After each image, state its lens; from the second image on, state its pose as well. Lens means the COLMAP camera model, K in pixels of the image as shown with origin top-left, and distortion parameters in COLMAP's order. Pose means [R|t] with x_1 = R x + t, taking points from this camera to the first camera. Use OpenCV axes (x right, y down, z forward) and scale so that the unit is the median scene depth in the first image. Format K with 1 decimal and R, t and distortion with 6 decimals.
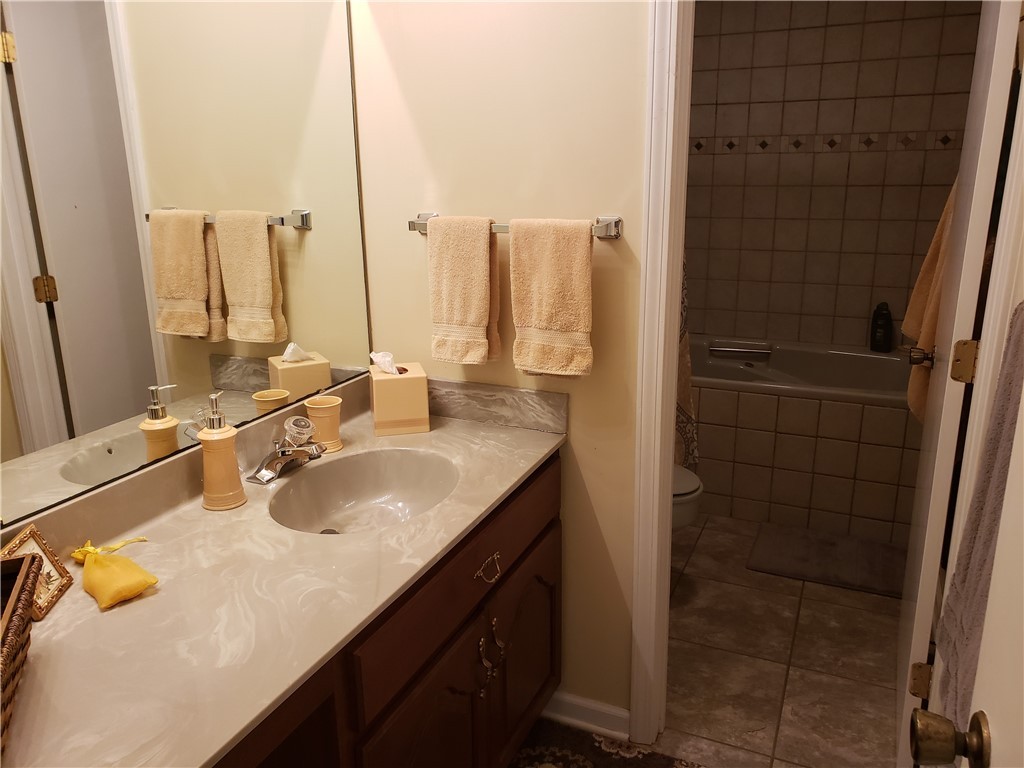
lens RADIAL K [[791.2, 0, 513.1], [0, 791.2, 370.1], [0, 0, 1]] dist [0.048162, -0.051329]
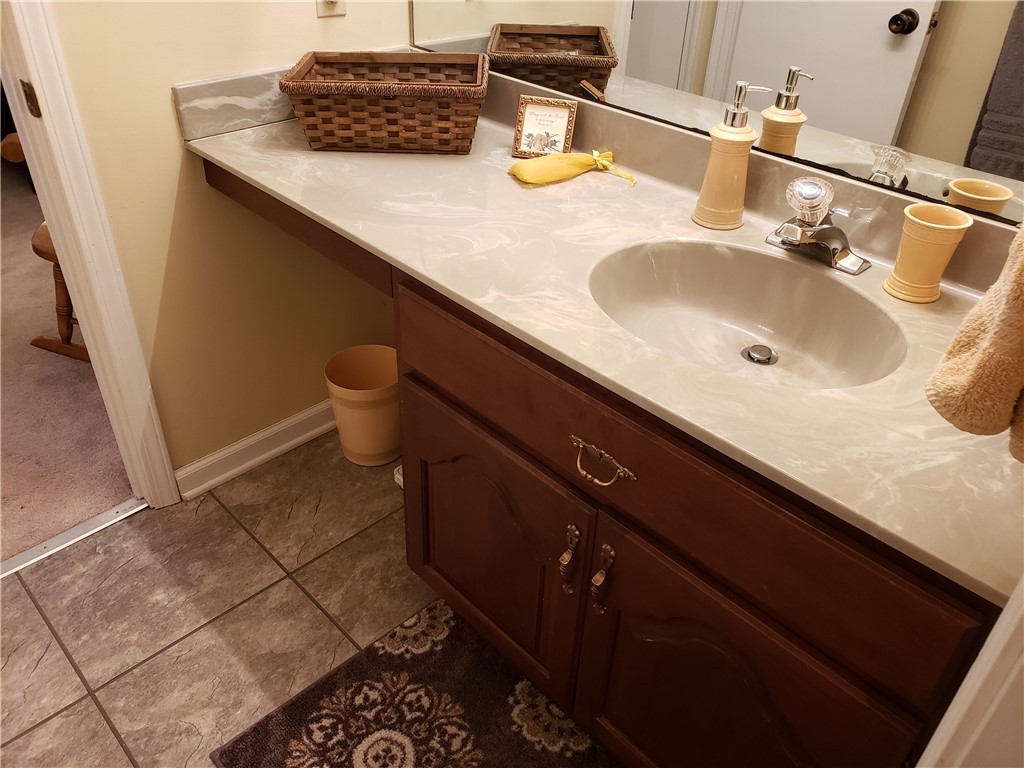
lens RADIAL K [[791.2, 0, 513.1], [0, 791.2, 370.1], [0, 0, 1]] dist [0.048162, -0.051329]
pose [[-0.371159, 0.557454, -0.742621, 0.567148], [-0.234549, 0.717532, 0.655847, -0.288695], [0.898459, 0.417604, -0.135568, 1.175767]]
